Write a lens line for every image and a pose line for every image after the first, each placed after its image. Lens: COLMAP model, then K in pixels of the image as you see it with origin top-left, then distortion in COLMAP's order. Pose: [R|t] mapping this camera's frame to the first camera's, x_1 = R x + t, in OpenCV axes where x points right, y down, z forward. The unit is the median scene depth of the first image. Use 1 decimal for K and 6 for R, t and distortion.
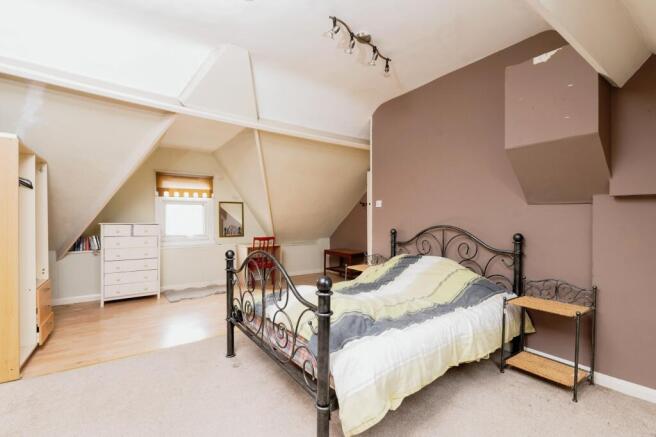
lens RADIAL K [[297.3, 0, 327.1], [0, 297.3, 219.1], [0, 0, 1]] dist [0.002028, 0.000240]
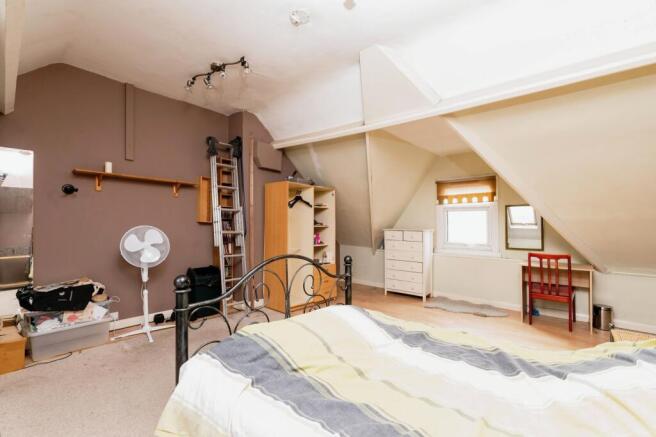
lens RADIAL K [[297.3, 0, 326.1], [0, 297.3, 221.9], [0, 0, 1]] dist [0.002028, 0.000240]
pose [[0.208193, -0.011423, -0.978021, 0.355308], [-0.006167, 0.999897, -0.012991, 0.000412], [0.978068, 0.008736, 0.208101, 0.380766]]
